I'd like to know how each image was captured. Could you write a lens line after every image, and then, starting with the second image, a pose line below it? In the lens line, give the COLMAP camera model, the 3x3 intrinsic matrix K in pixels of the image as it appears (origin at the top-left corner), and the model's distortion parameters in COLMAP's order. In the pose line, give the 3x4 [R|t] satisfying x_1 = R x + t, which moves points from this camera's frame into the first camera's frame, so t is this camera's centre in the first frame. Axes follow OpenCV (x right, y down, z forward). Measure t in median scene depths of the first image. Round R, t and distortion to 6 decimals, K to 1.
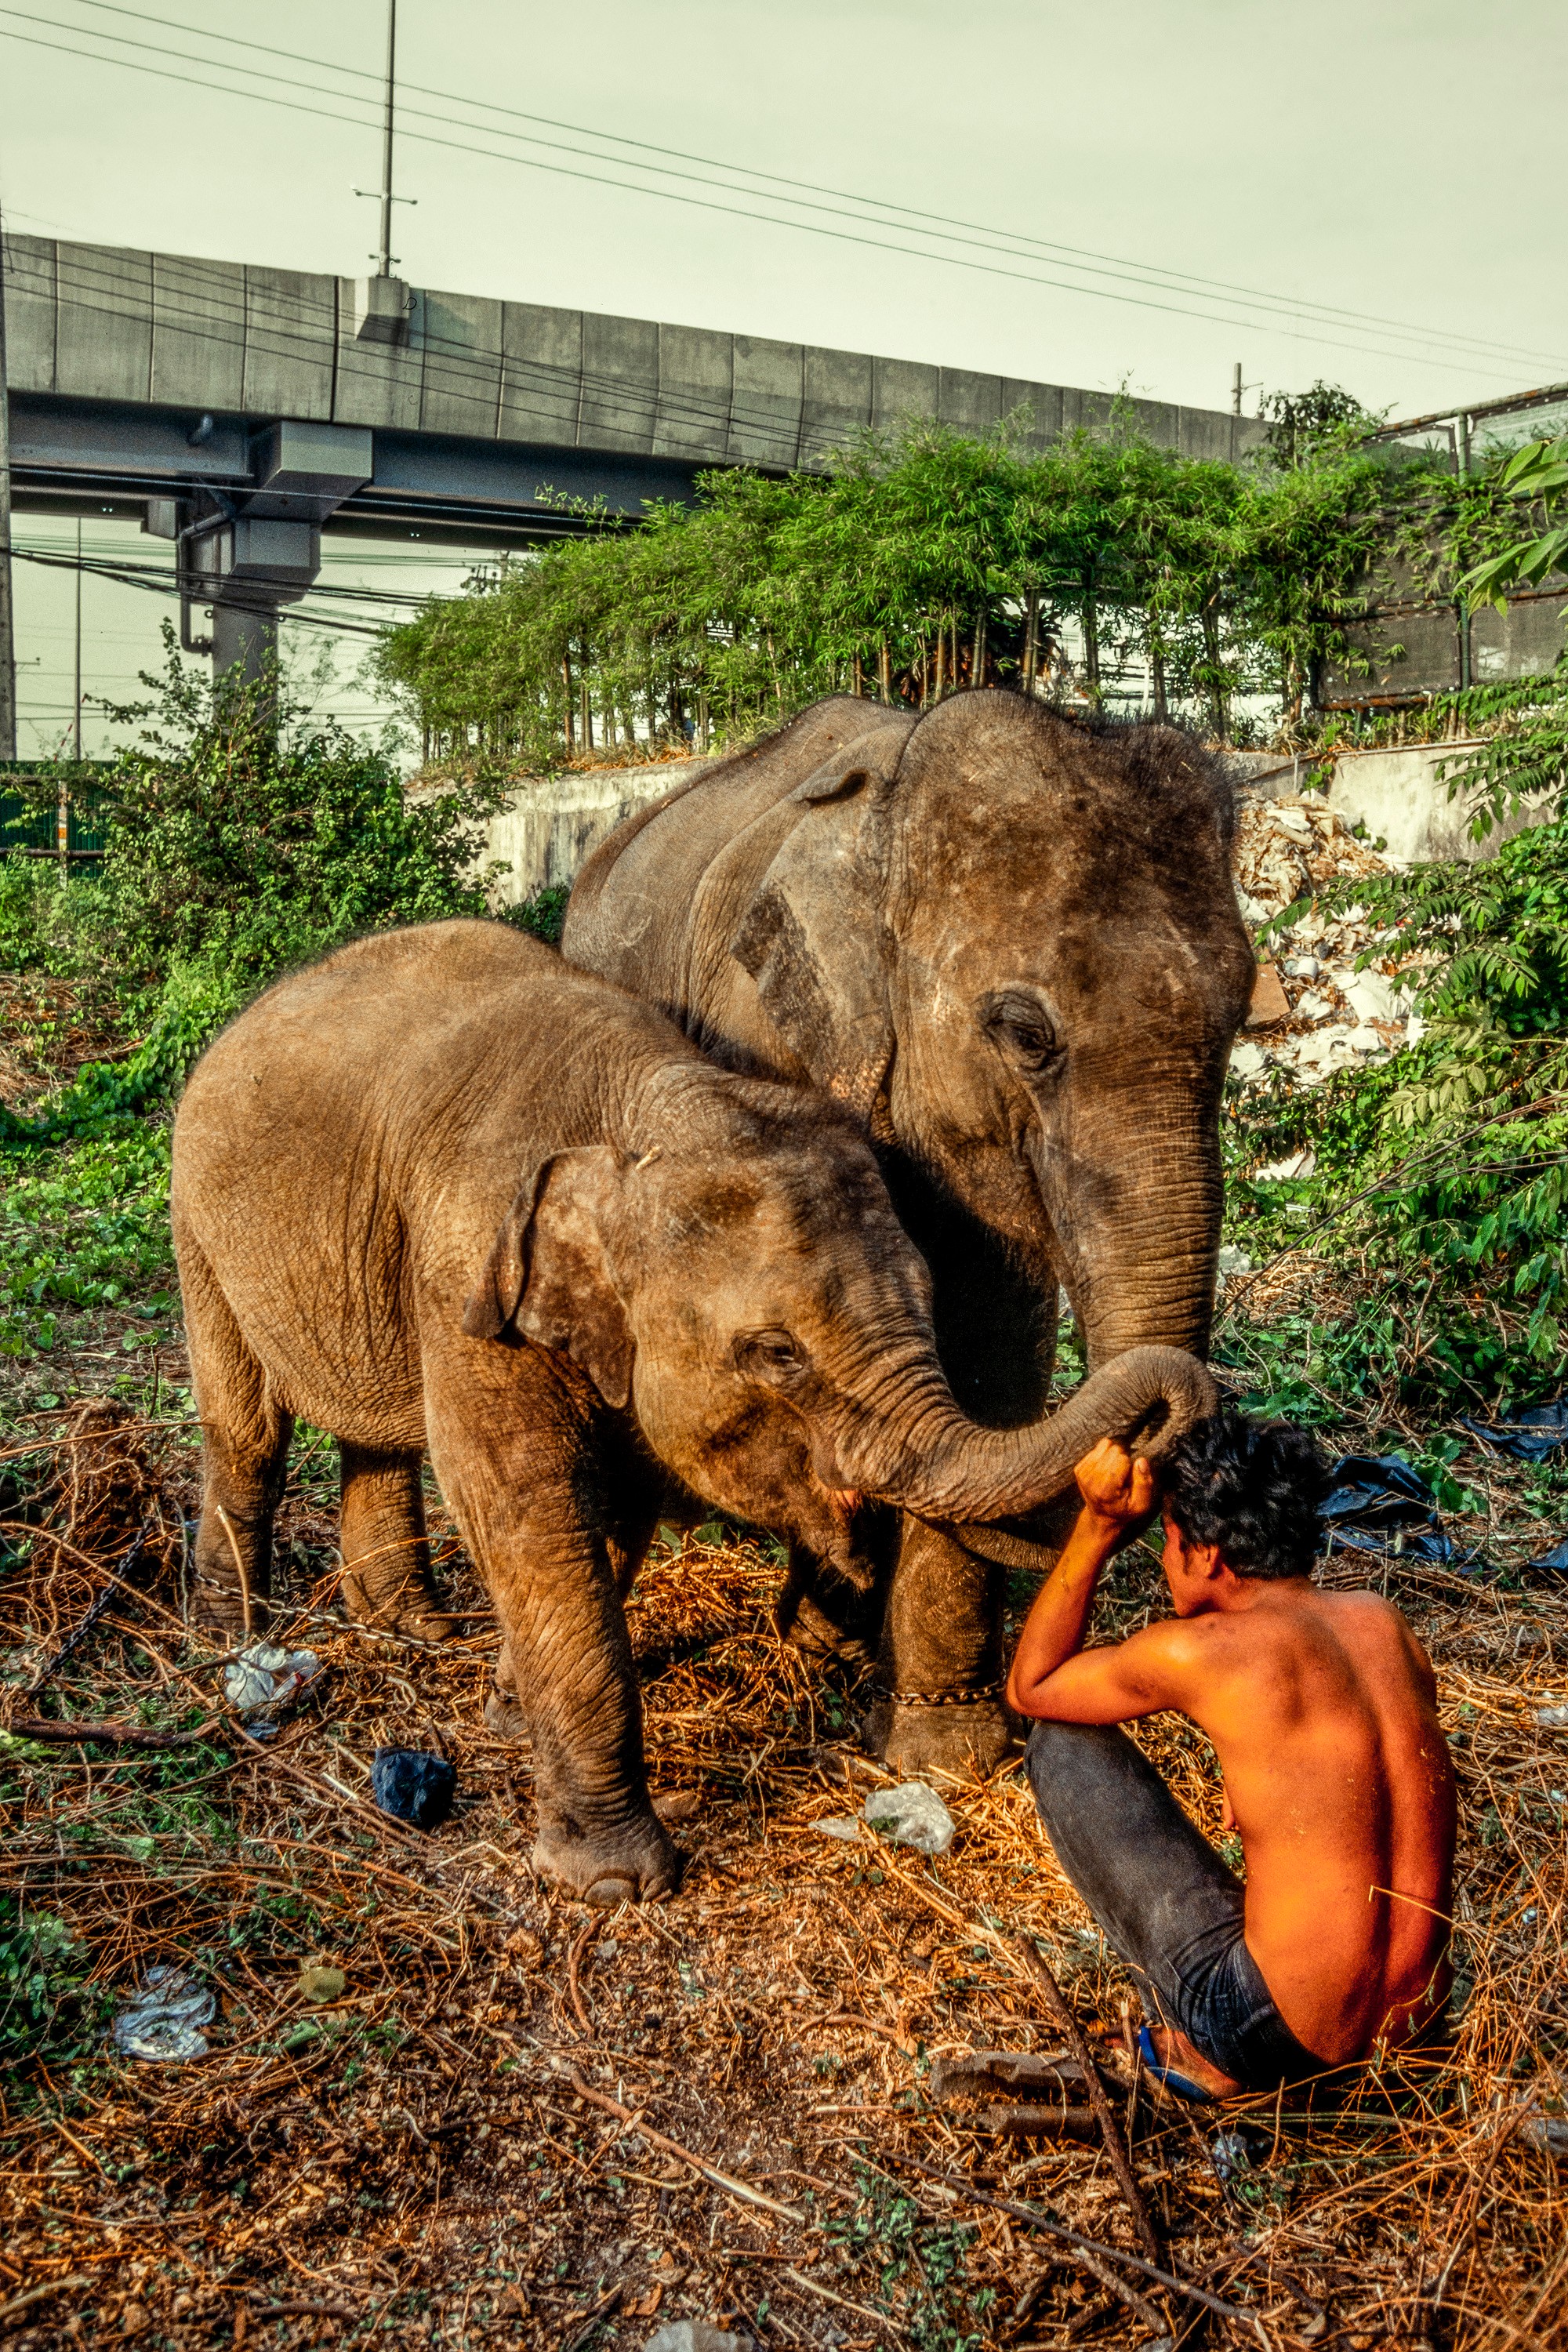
lens RADIAL K [[1943.3, 0, 783.6], [0, 1943.3, 1127.7], [0, 0, 1]] dist [-0.107985, 0.077122]
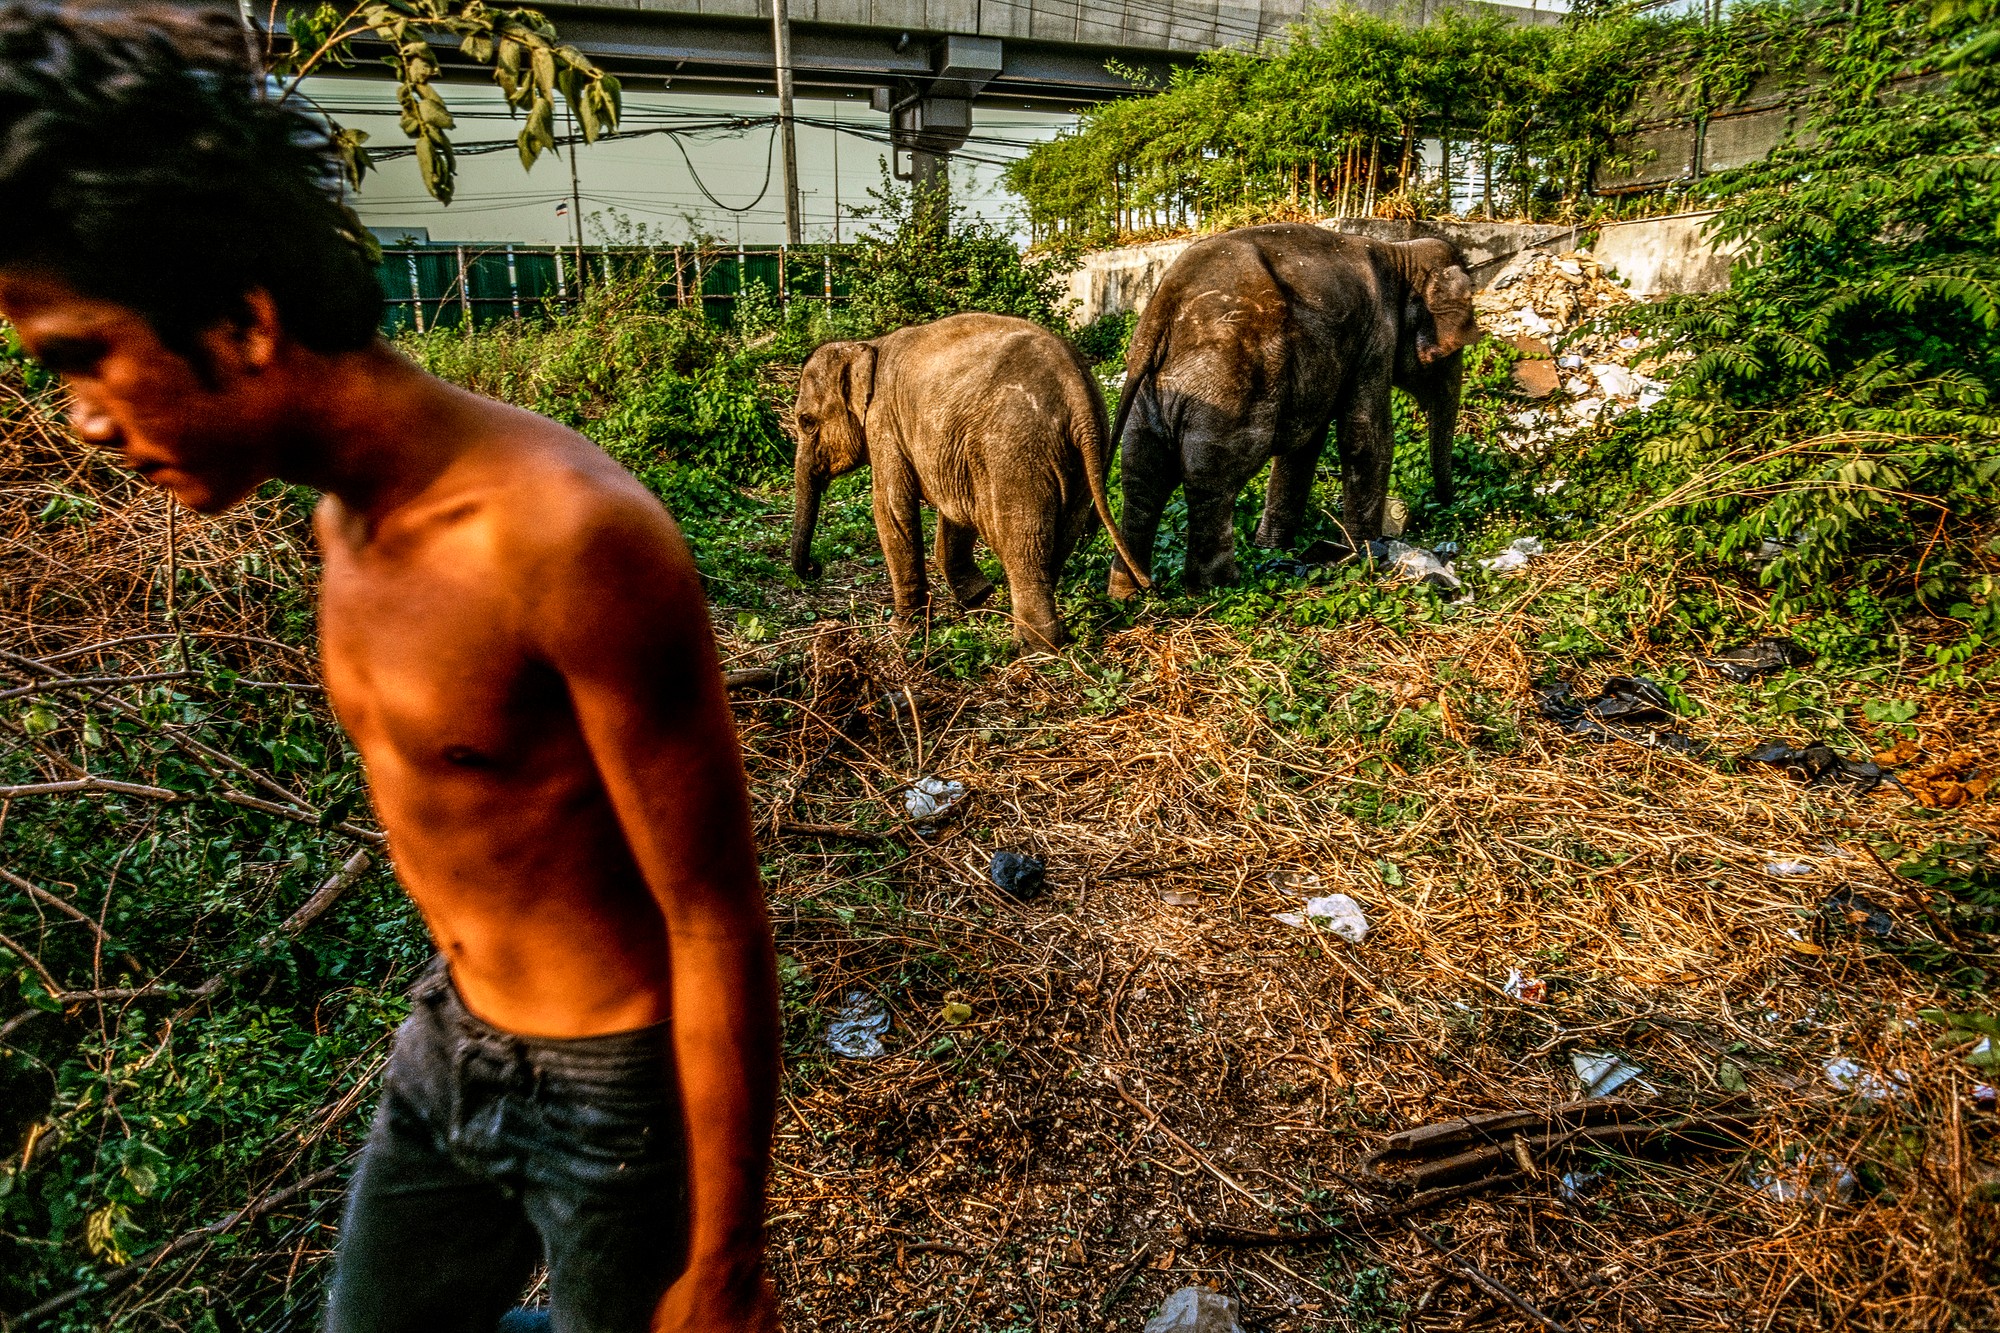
lens RADIAL K [[1652.4, 0, 1000.0], [0, 1652.4, 666.5], [0, 0, 1]] dist [-0.107985, 0.077122]
pose [[0.979382, 0.032845, -0.199327, 0.062834], [-0.007414, 0.991873, 0.127014, -0.000393], [0.201879, -0.122918, 0.971667, -0.333024]]
